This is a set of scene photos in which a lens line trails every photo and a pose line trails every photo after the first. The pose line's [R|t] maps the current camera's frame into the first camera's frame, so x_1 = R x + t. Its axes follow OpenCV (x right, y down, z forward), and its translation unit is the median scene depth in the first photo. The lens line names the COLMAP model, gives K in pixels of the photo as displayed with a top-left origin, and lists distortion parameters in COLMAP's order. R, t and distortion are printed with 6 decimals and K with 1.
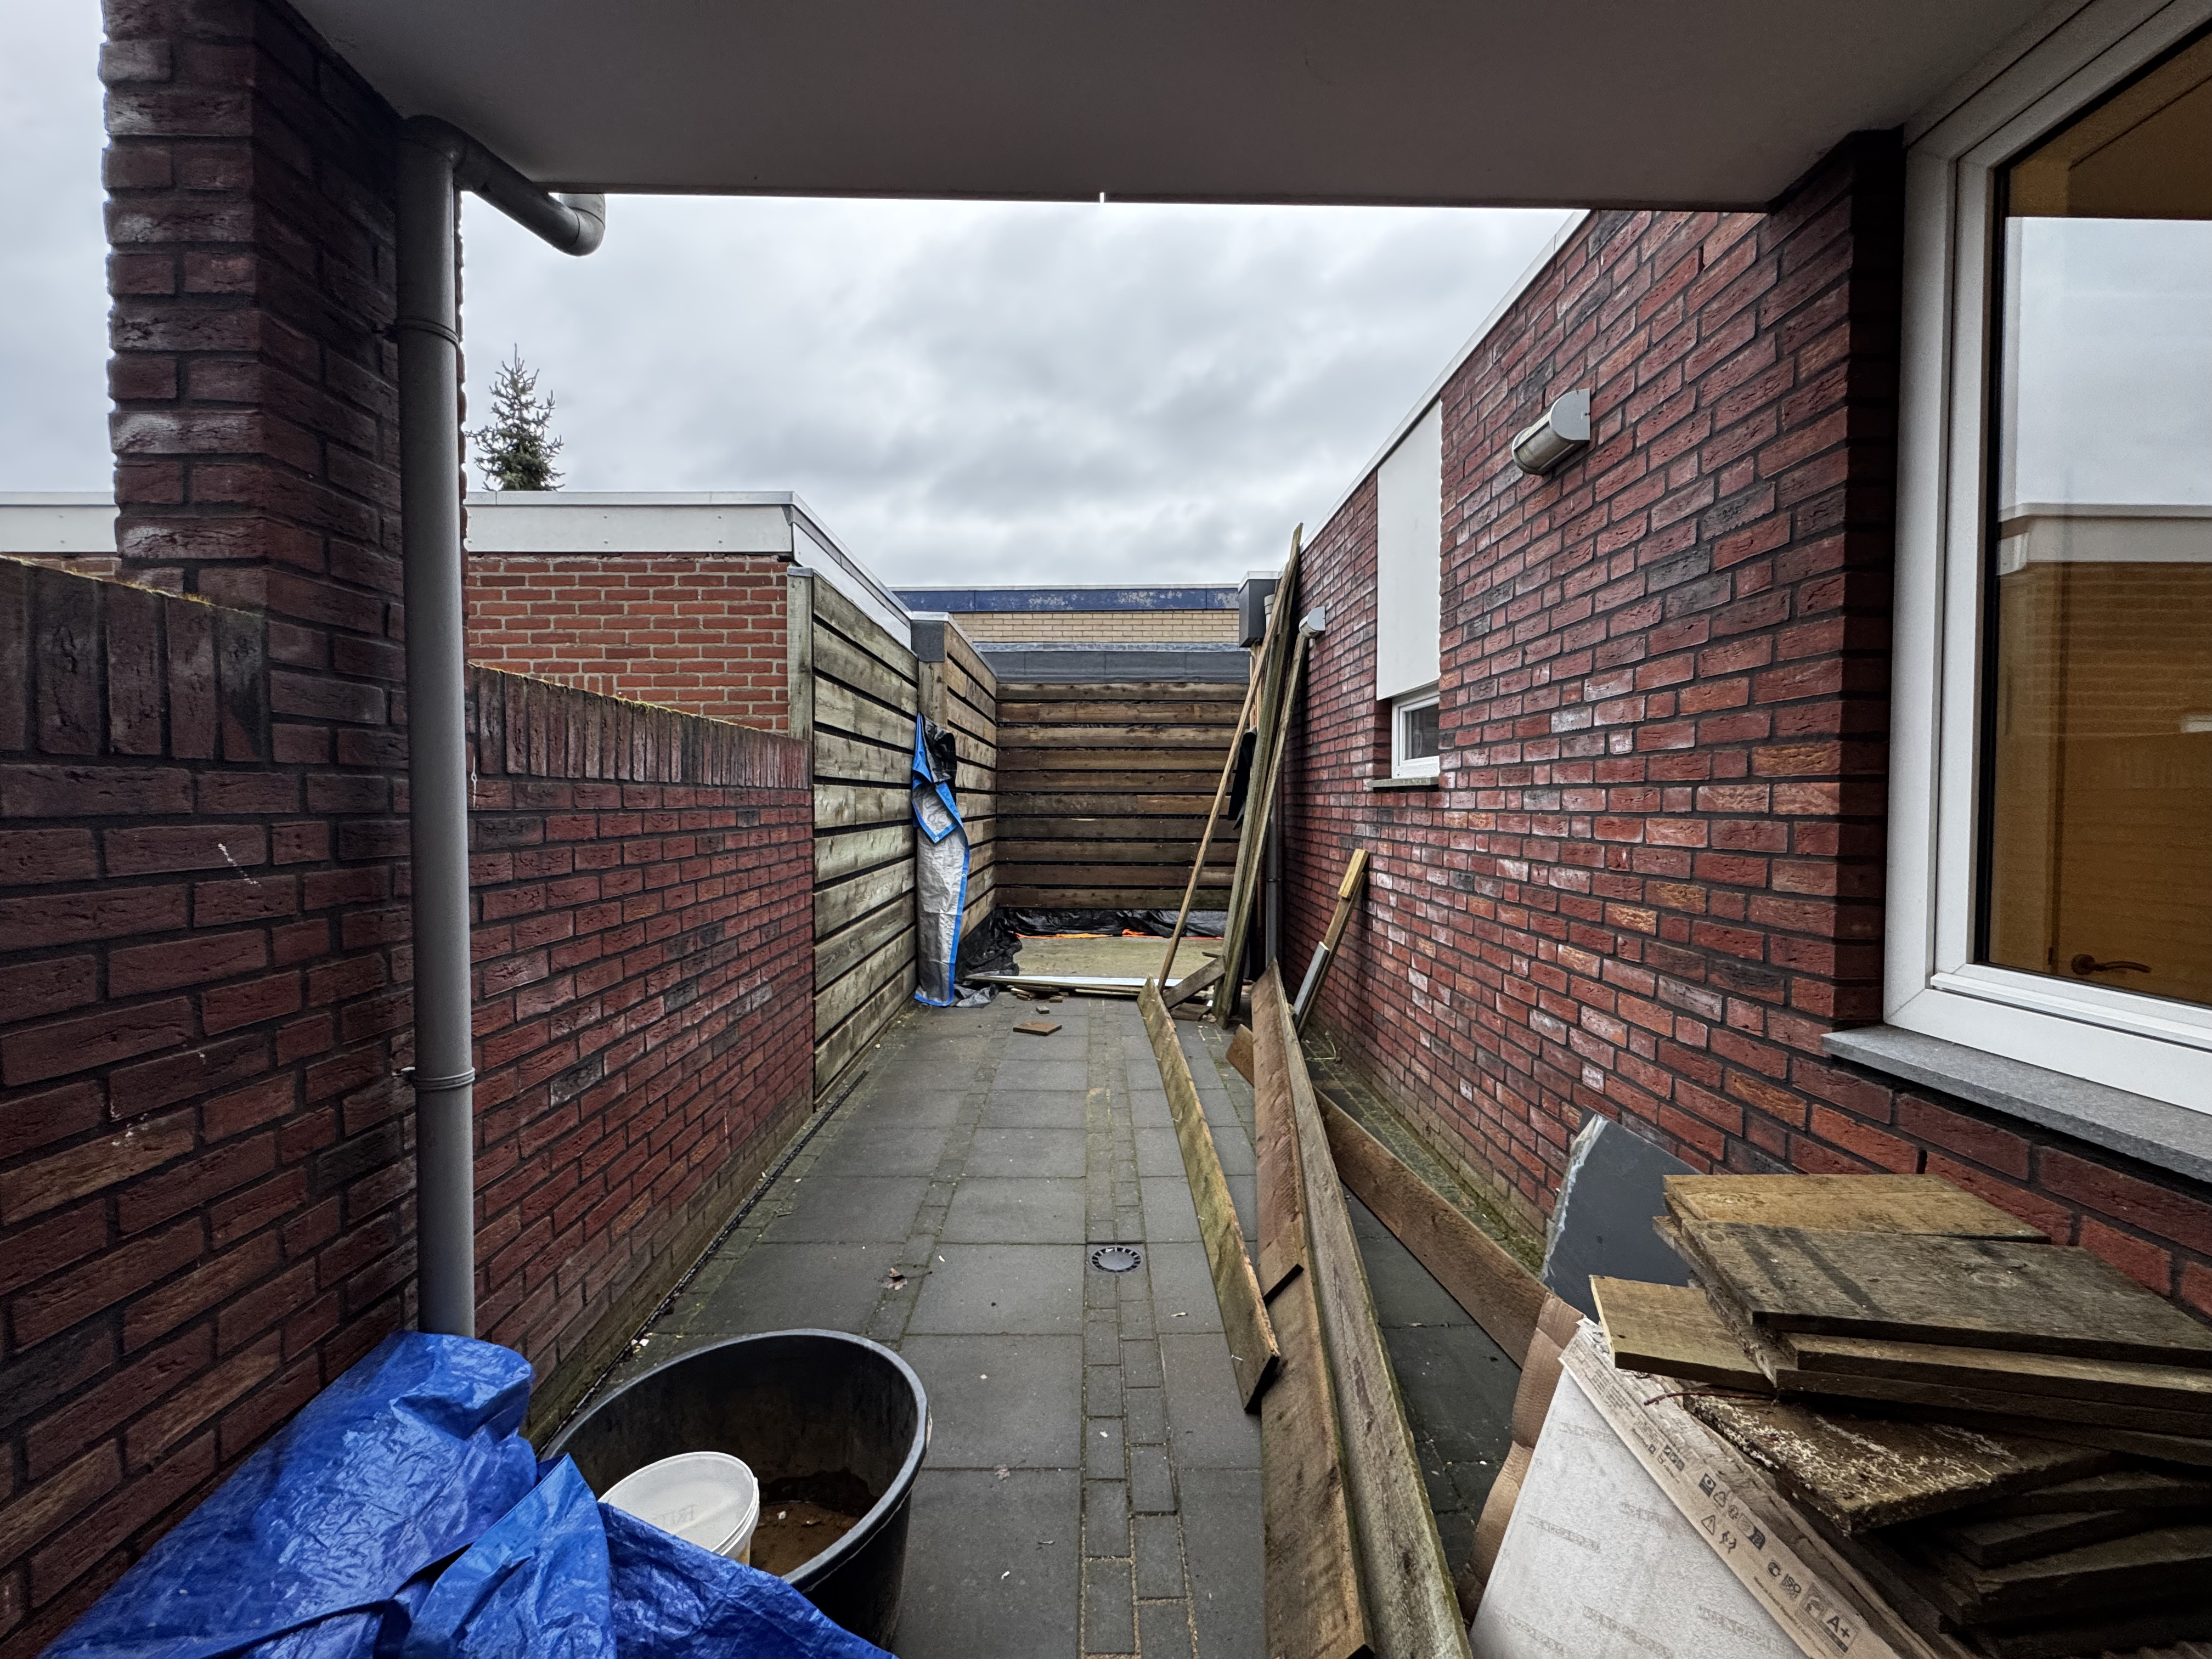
lens RADIAL K [[878.3, 0, 1105.5], [0, 878.3, 835.3], [0, 0, 1]] dist [-0.002947, -0.000344]
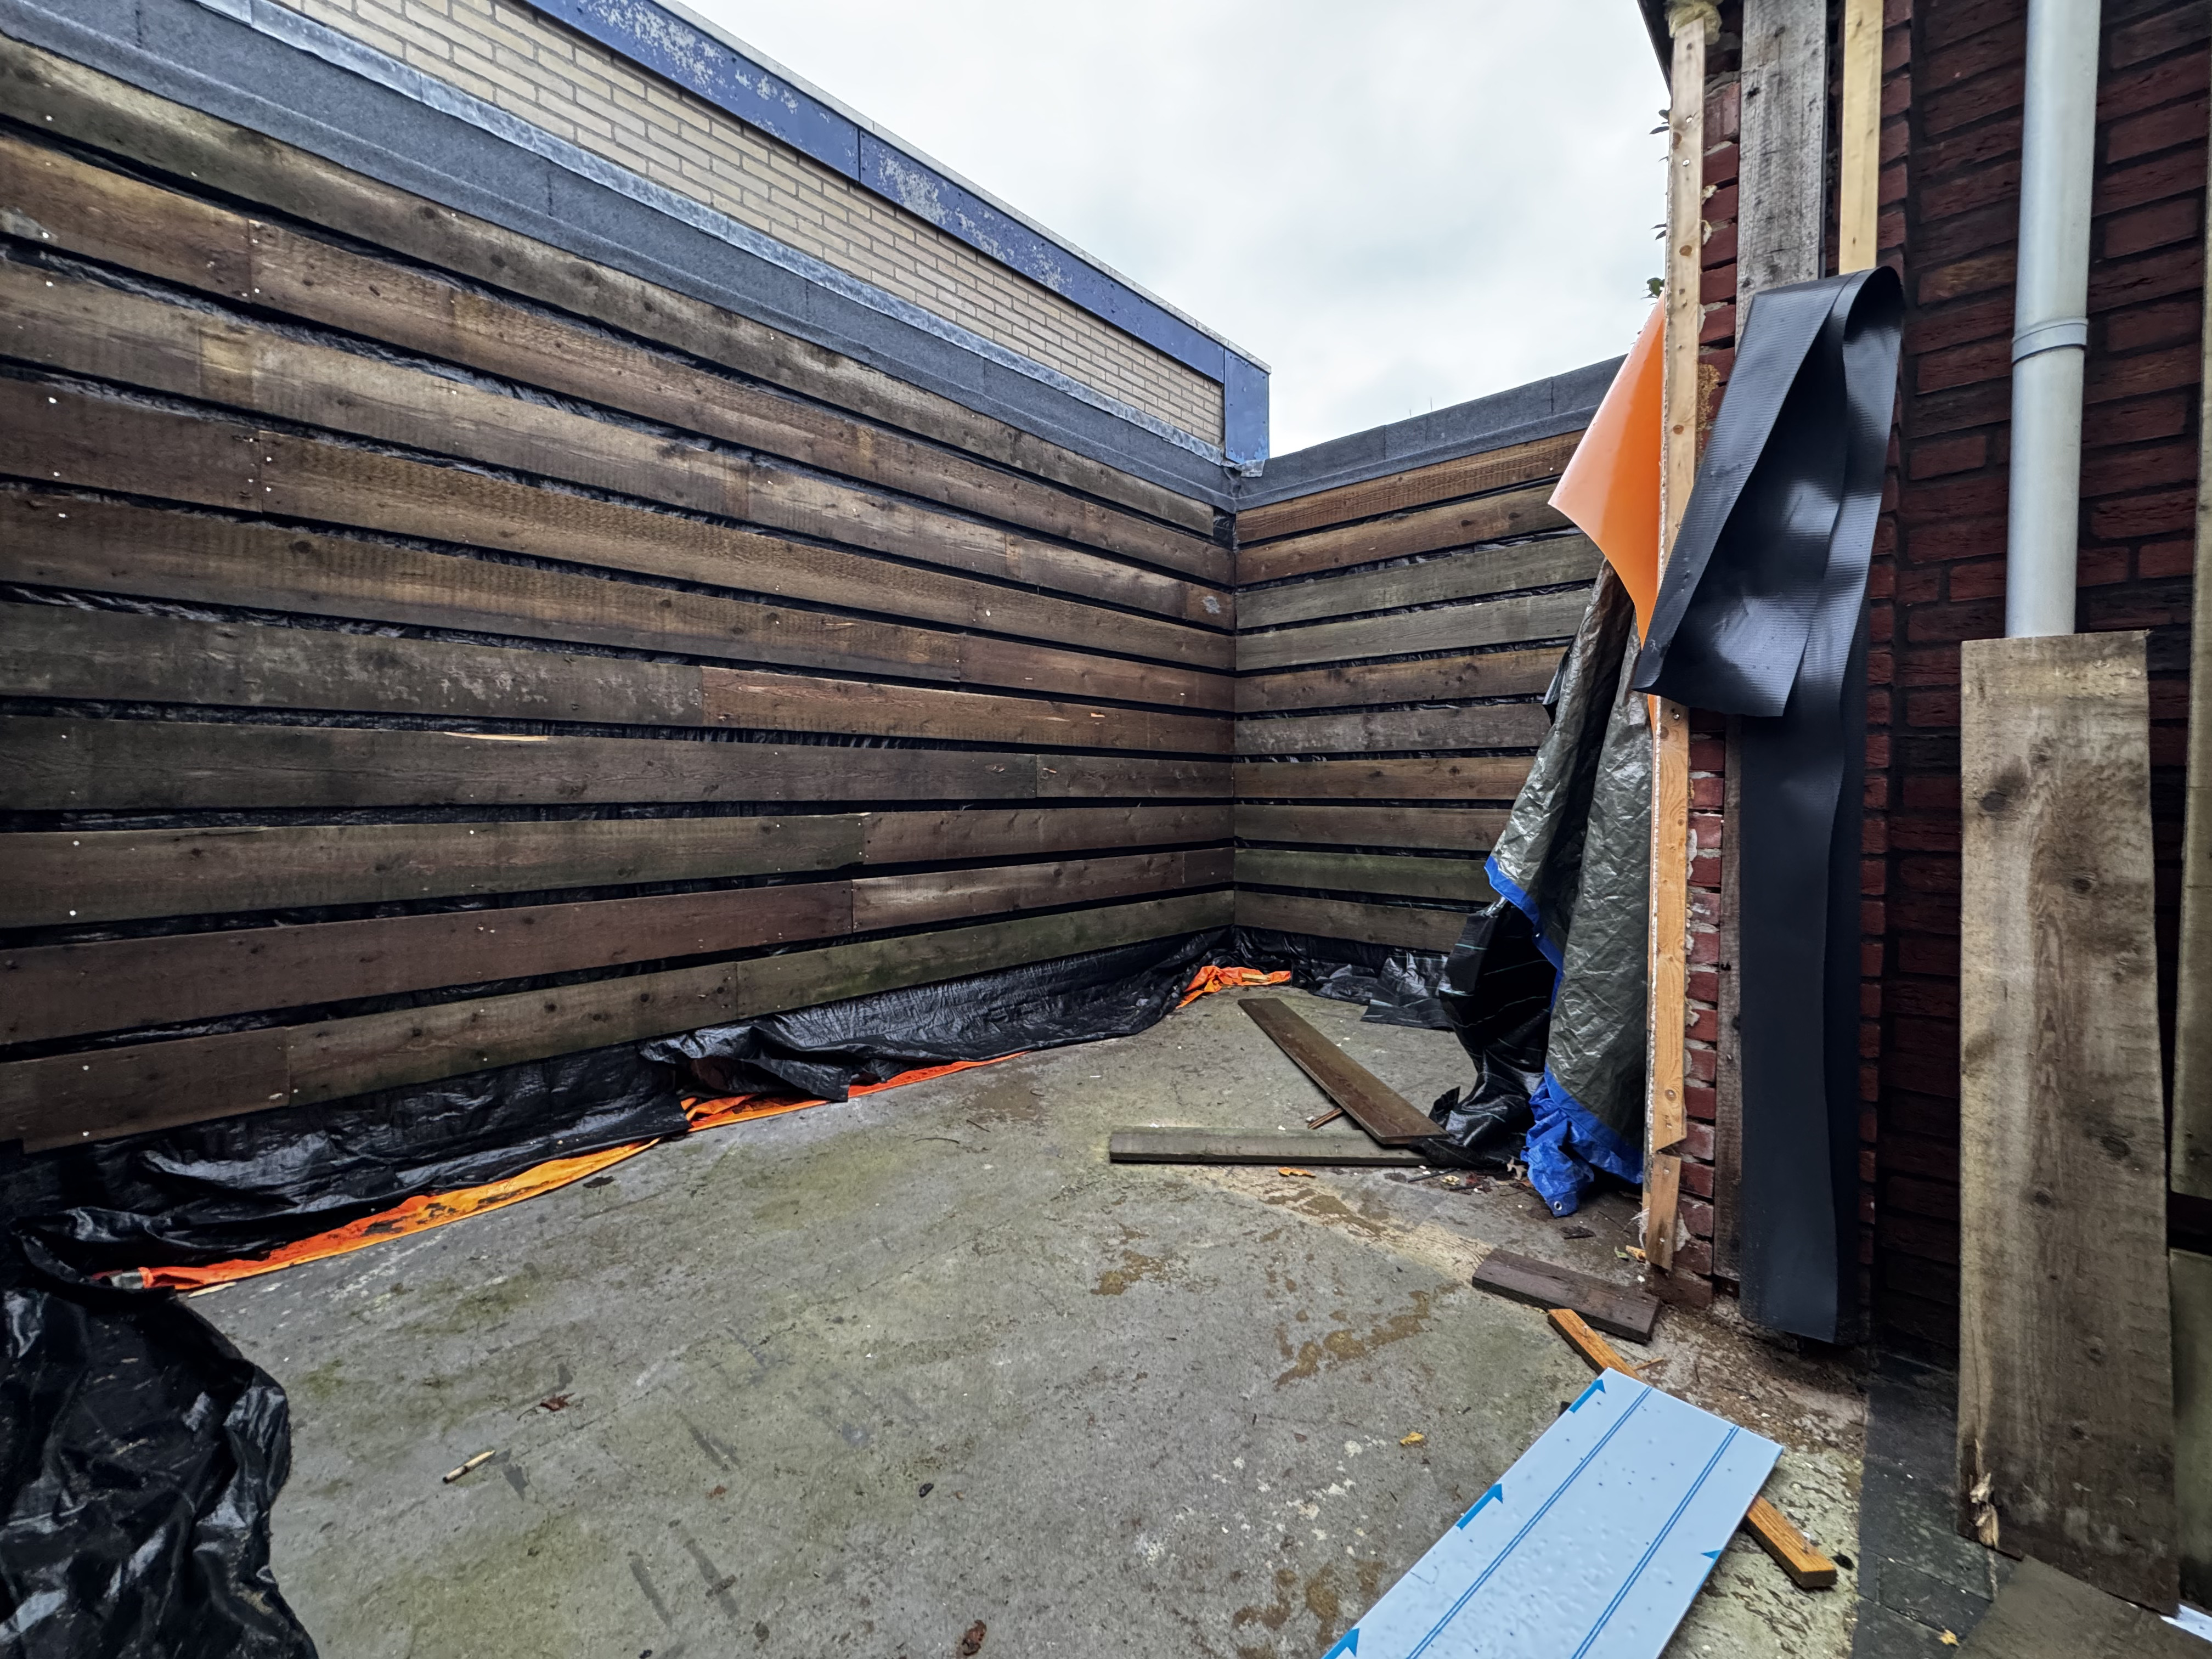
lens RADIAL K [[878.3, 0, 1108.8], [0, 878.3, 822.8], [0, 0, 1]] dist [-0.002947, -0.000344]
pose [[0.653127, -0.034577, 0.756458, -0.107310], [0.027218, 0.999383, 0.022181, 0.007620], [-0.756759, 0.006102, 0.653666, 0.684464]]
